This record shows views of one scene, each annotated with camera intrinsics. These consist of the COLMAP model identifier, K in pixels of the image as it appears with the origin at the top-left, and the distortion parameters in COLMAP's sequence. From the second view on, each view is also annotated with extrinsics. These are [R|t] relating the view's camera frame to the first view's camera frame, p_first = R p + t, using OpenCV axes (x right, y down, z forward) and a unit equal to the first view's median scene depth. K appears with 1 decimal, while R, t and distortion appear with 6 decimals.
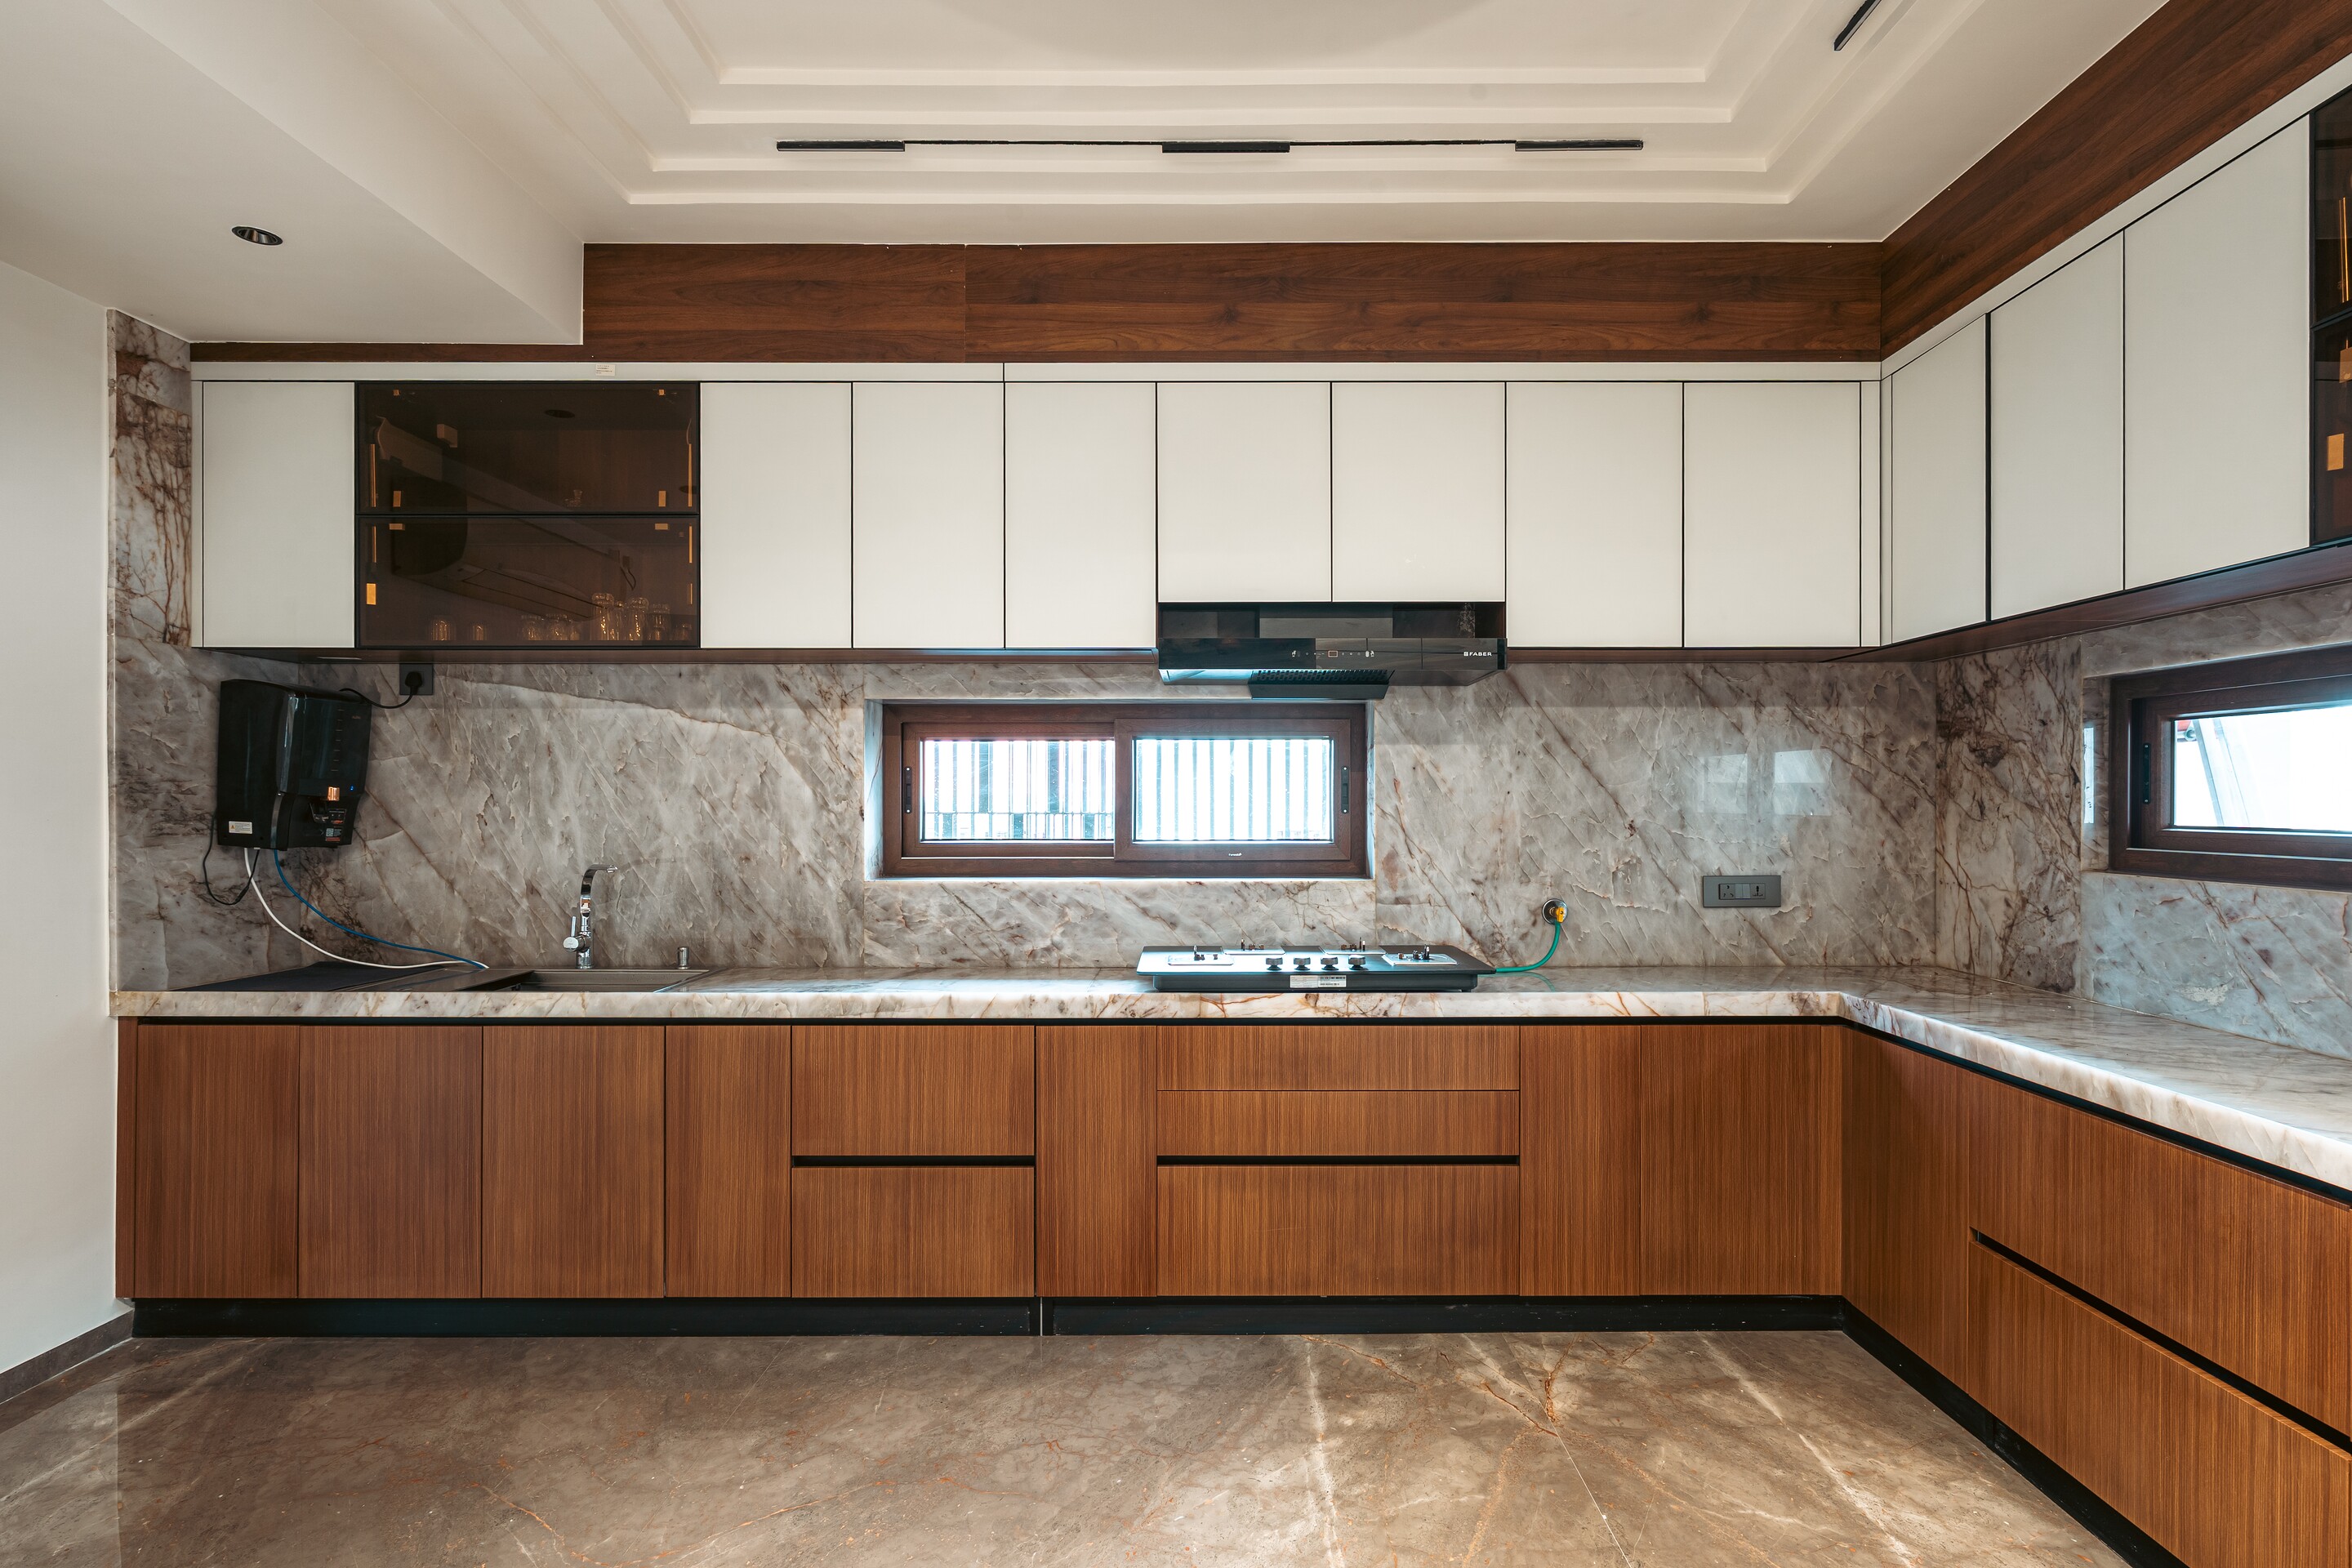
lens RADIAL K [[1219.9, 0, 1183.2], [0, 1219.9, 788.7], [0, 0, 1]] dist [-0.005537, 0.000041]
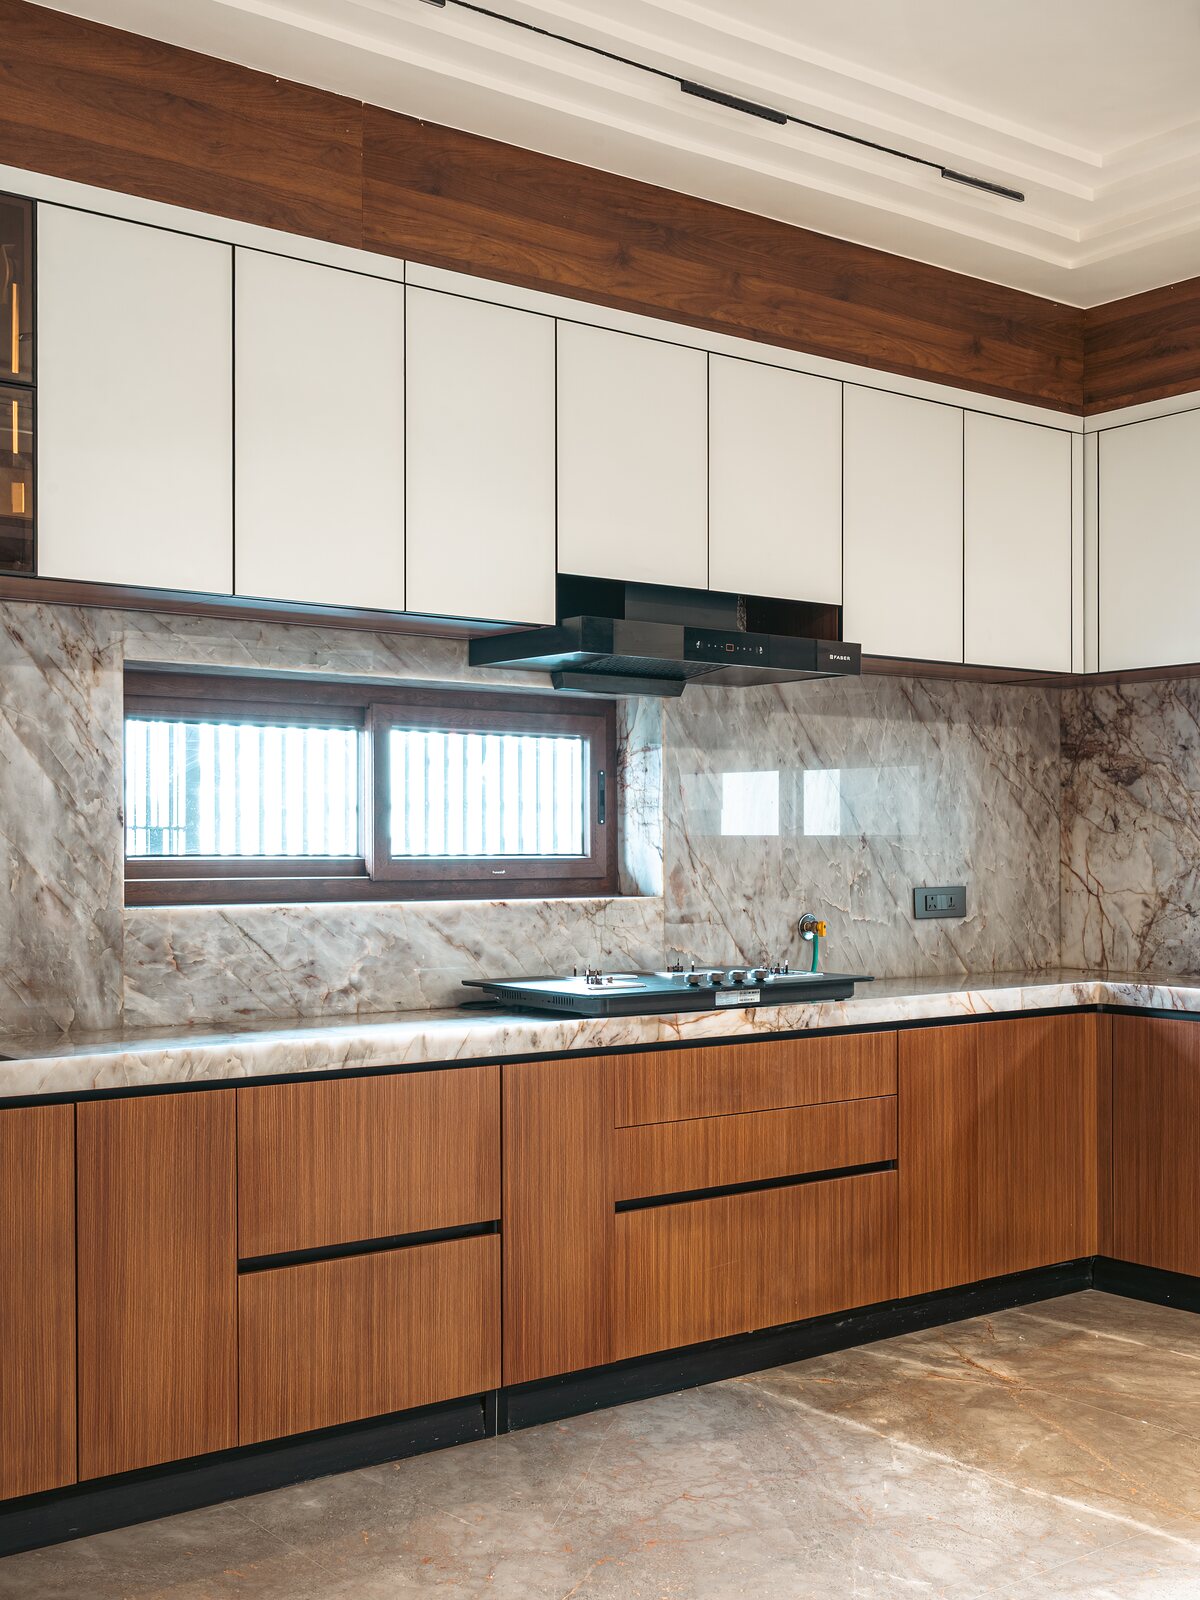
lens RADIAL K [[1795.4, 0, 600.7], [0, 1795.4, 808.9], [0, 0, 1]] dist [0.001899, 0.000000]
pose [[0.791246, 0.014173, 0.611333, -0.776760], [-0.007338, 0.999879, -0.013683, 0.031847], [-0.611453, 0.006340, 0.791255, -0.023636]]
